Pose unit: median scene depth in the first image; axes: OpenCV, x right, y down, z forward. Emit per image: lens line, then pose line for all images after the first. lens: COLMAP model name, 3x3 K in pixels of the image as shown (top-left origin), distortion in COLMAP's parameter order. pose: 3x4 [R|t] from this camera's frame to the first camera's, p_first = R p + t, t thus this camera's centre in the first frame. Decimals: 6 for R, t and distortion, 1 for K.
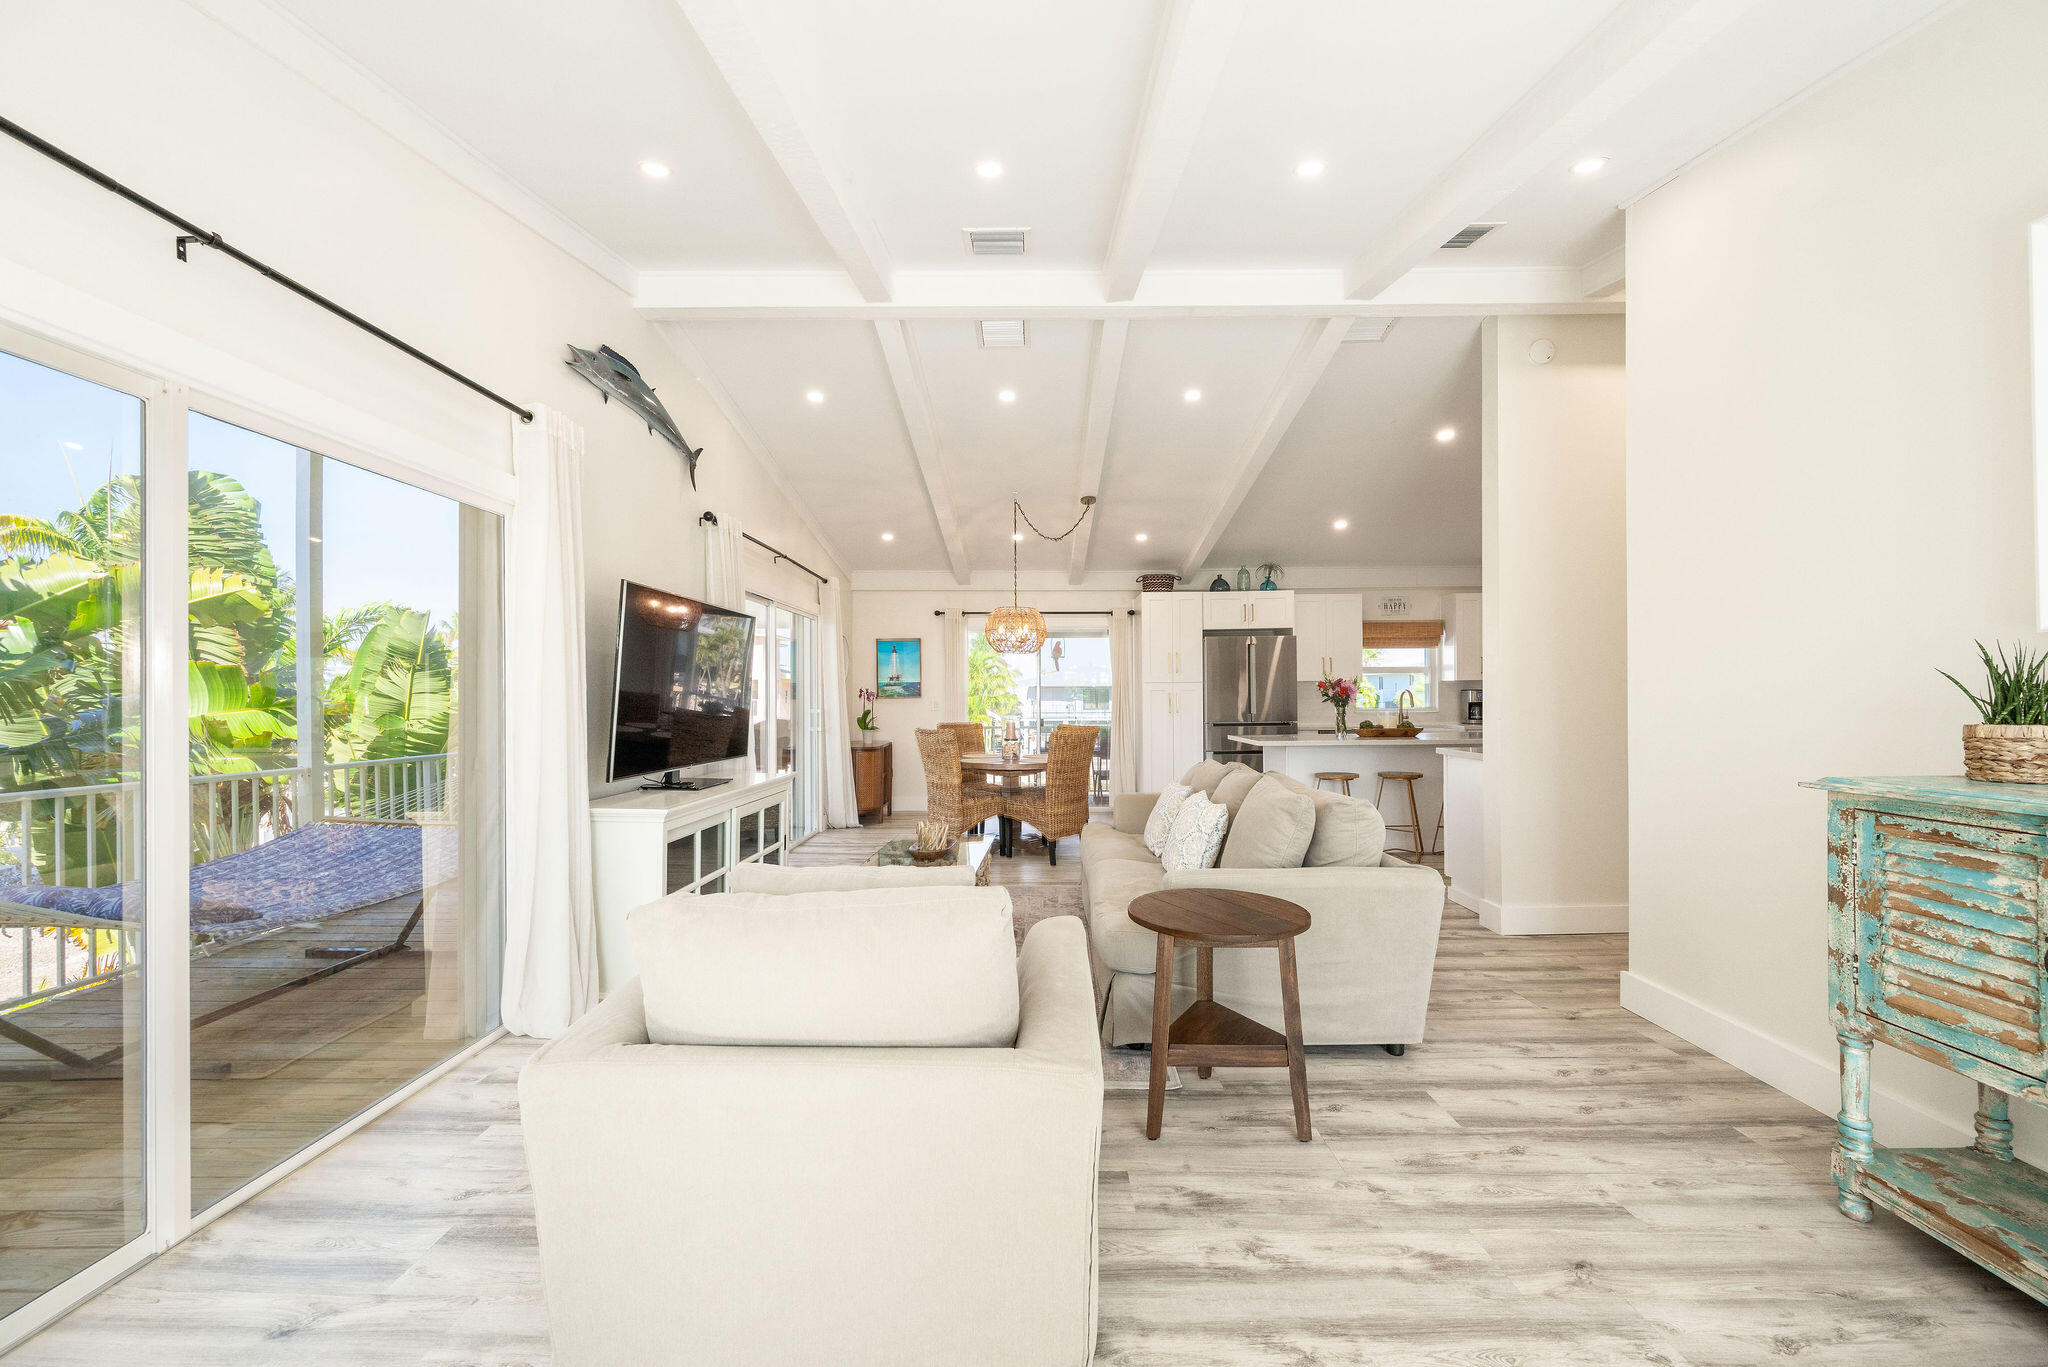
lens RADIAL K [[805.6, 0, 1026.8], [0, 805.6, 697.3], [0, 0, 1]] dist [-0.003499, 0.000626]
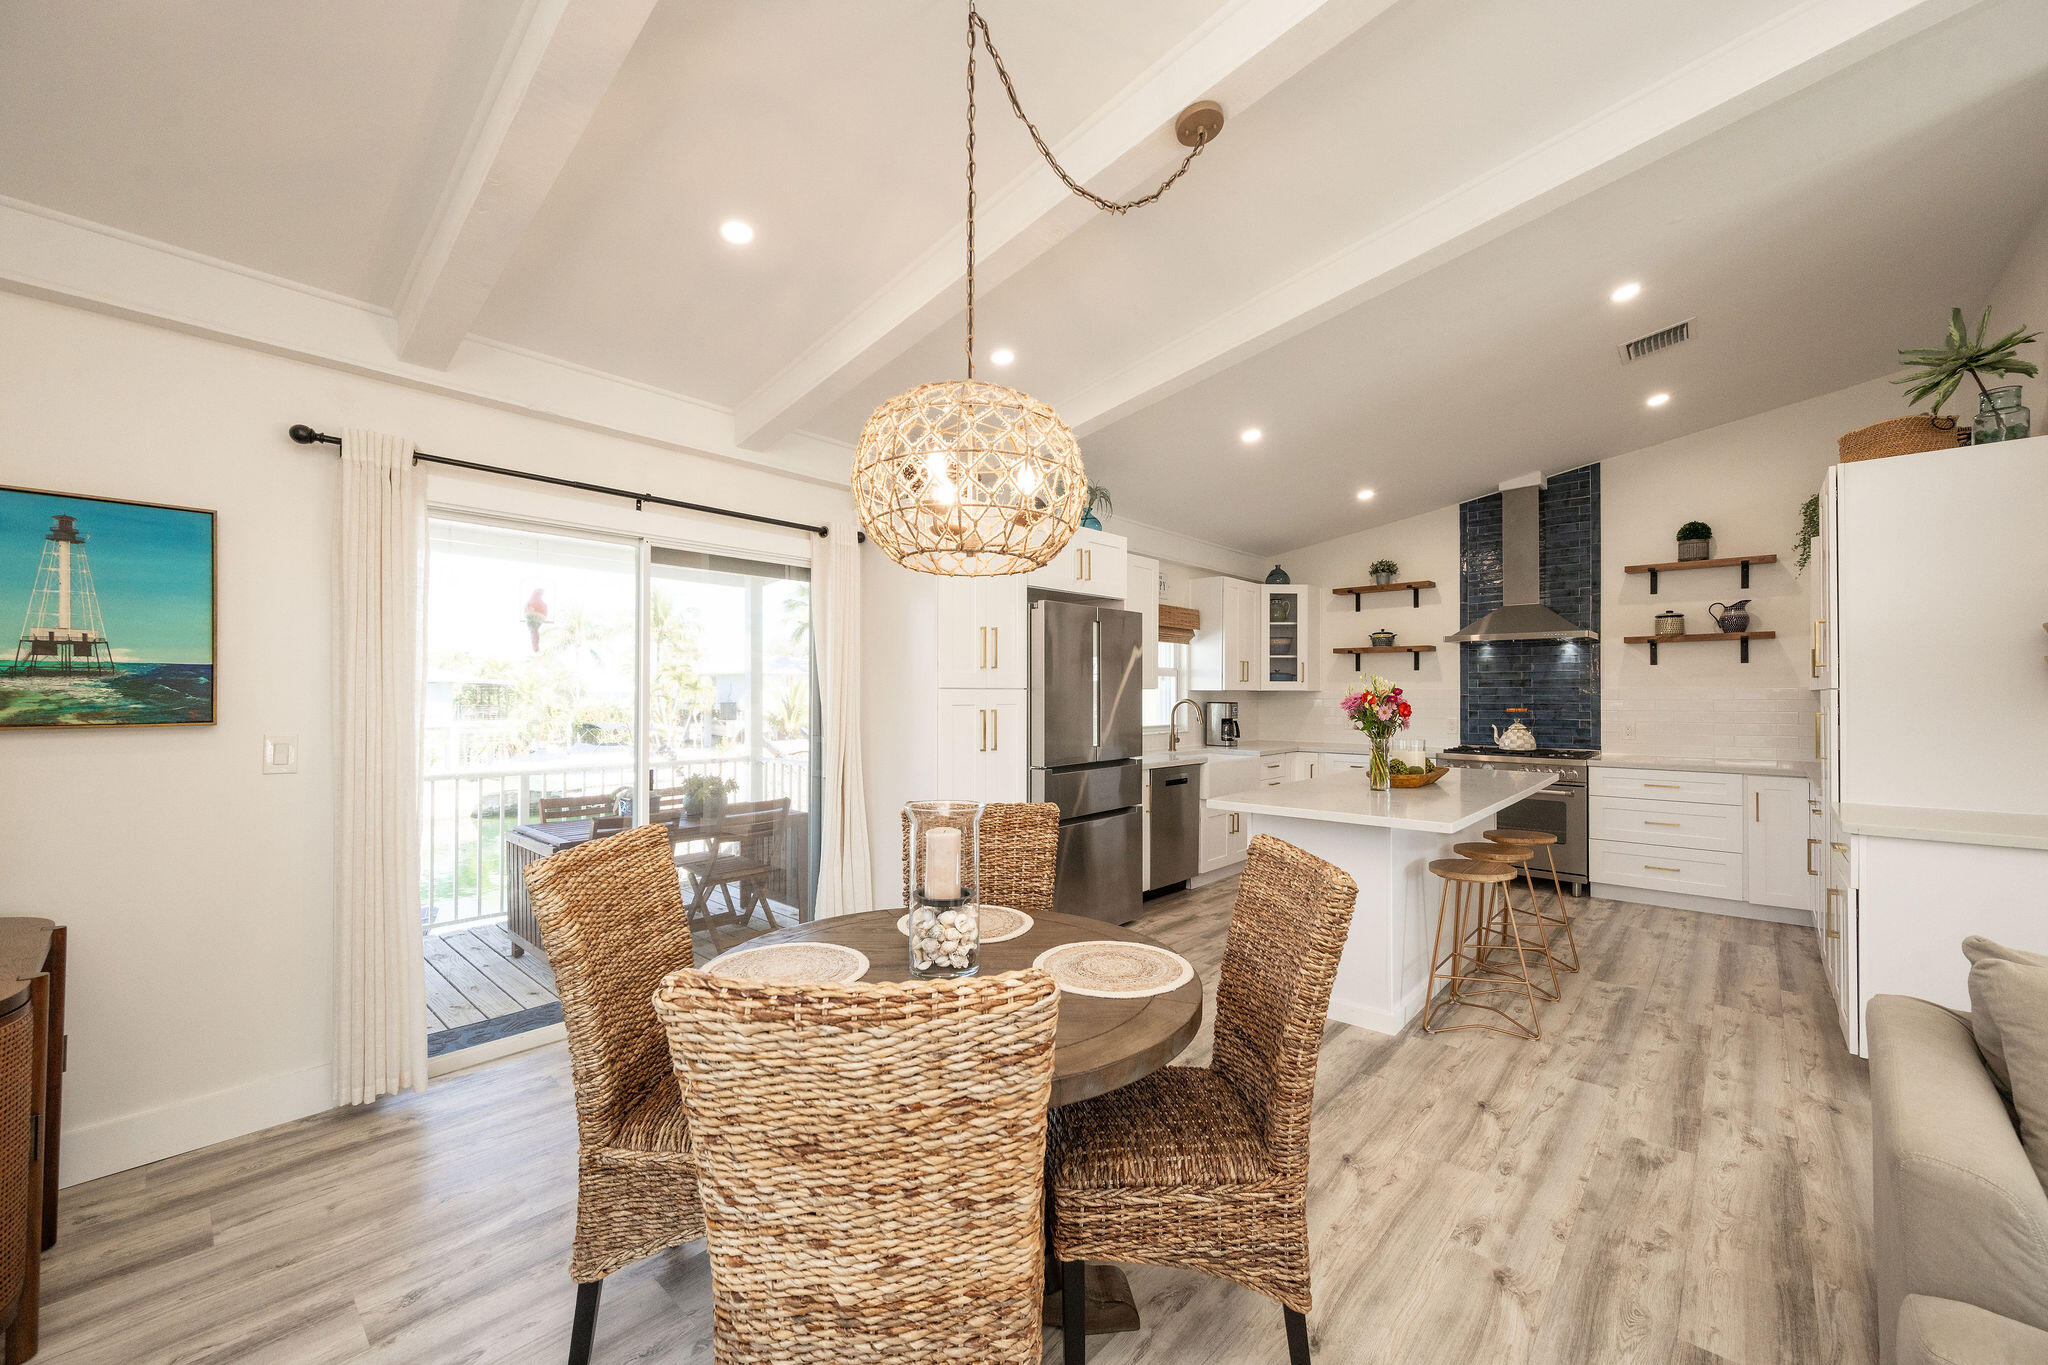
lens RADIAL K [[805.6, 0, 1030.0], [0, 805.6, 688.6], [0, 0, 1]] dist [-0.003499, 0.000626]
pose [[0.665797, 0.014781, 0.745986, -0.206906], [-0.003767, 0.999858, -0.016448, -0.013022], [-0.746123, 0.008141, 0.665758, 0.845577]]
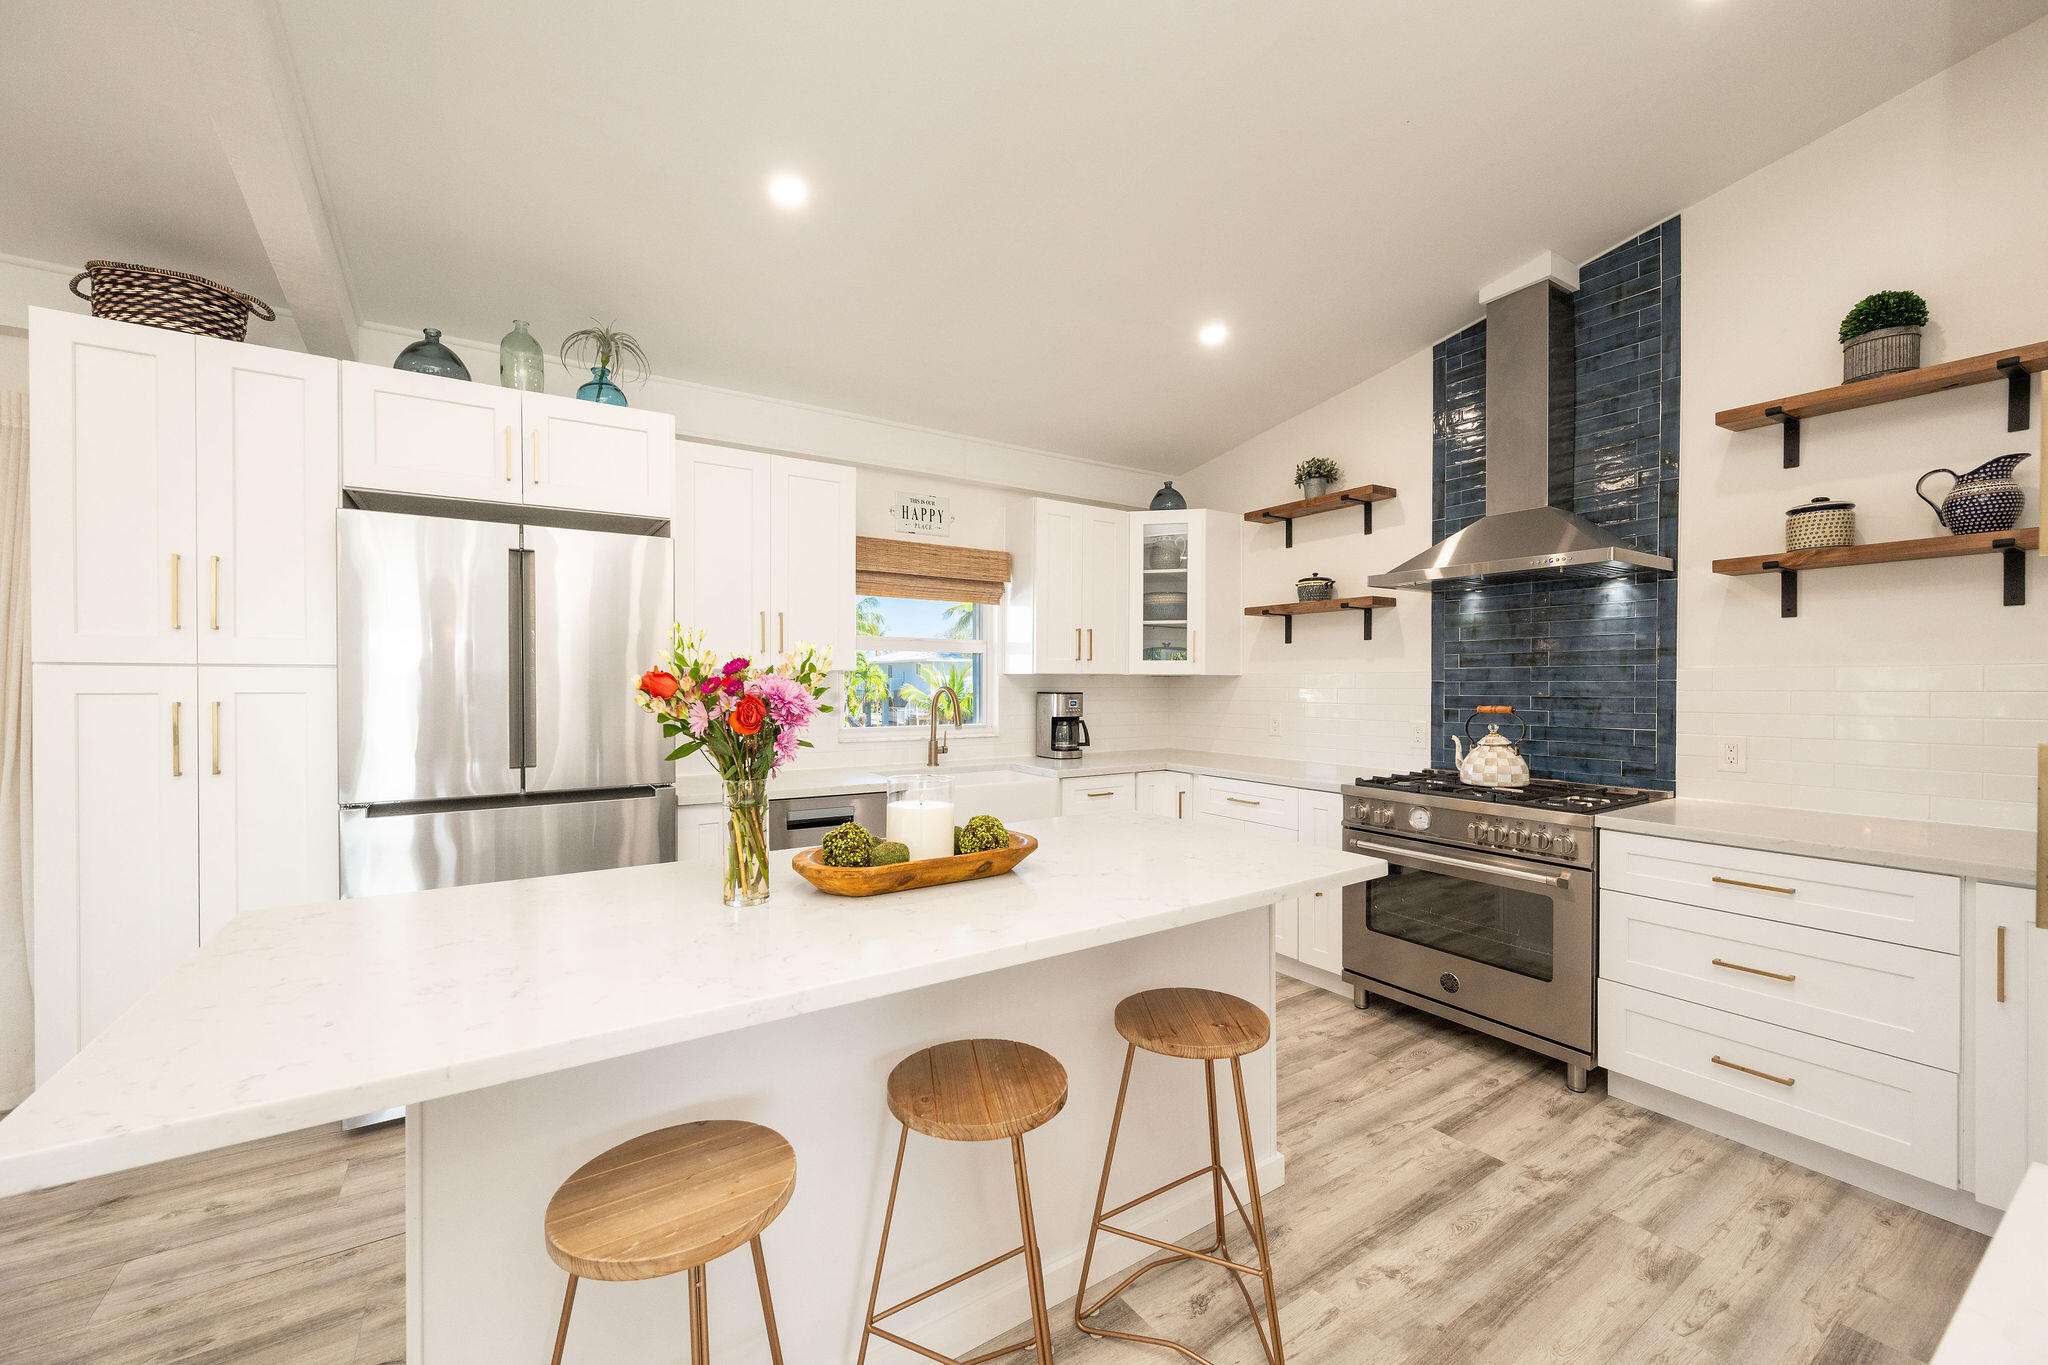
lens RADIAL K [[805.6, 0, 1025.8], [0, 805.6, 688.9], [0, 0, 1]] dist [-0.003499, 0.000626]
pose [[0.835075, 0.007066, 0.550091, 0.343042], [-0.008156, 0.999967, -0.000464, -0.015315], [-0.550076, -0.004100, 0.835105, 0.791504]]
